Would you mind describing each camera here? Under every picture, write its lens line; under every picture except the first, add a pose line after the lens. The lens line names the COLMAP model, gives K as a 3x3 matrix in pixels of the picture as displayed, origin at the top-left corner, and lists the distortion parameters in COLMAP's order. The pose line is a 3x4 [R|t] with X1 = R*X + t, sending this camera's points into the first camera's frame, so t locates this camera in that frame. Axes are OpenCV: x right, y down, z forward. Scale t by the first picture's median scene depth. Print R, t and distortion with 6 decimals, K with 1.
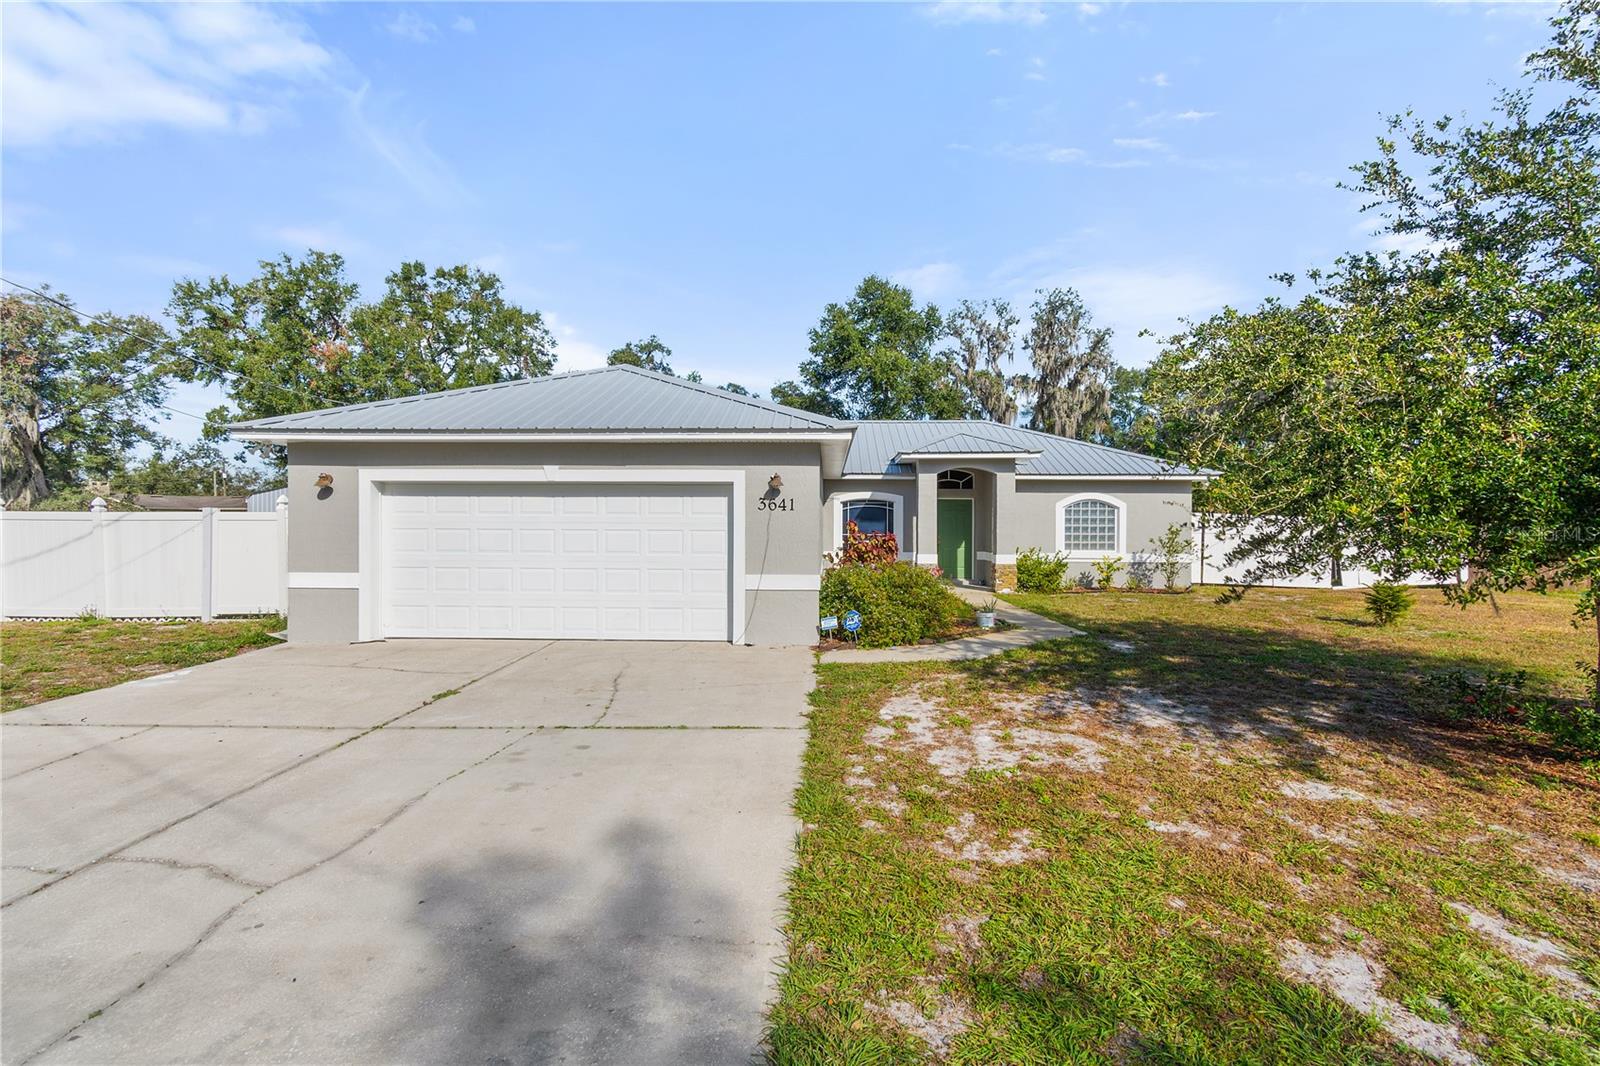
lens RADIAL K [[706.1, 0, 823.6], [0, 706.1, 483.3], [0, 0, 1]] dist [0.002388, -0.000178]
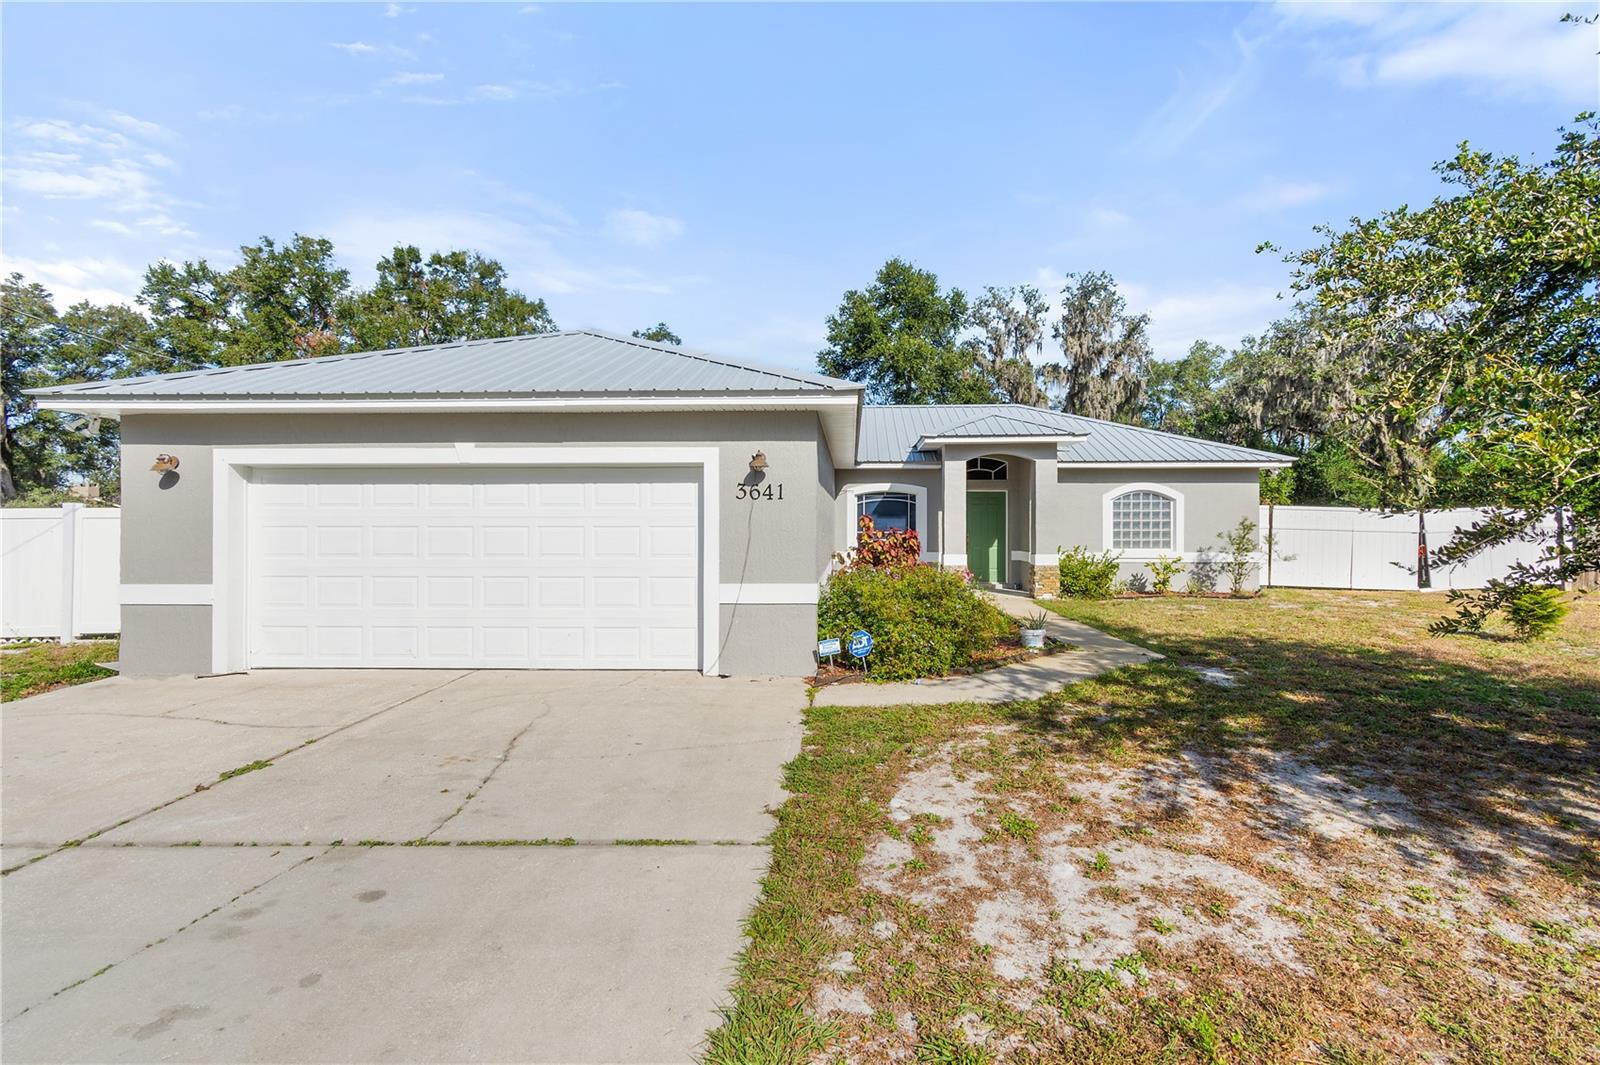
lens RADIAL K [[714.6, 0, 841.3], [0, 714.6, 507.6], [0, 0, 1]] dist [0.001523, 0.000194]
pose [[0.999952, -0.006230, -0.007509, 0.015207], [0.006495, 0.999339, 0.035781, 0.011528], [0.007282, -0.035828, 0.999331, 0.131661]]
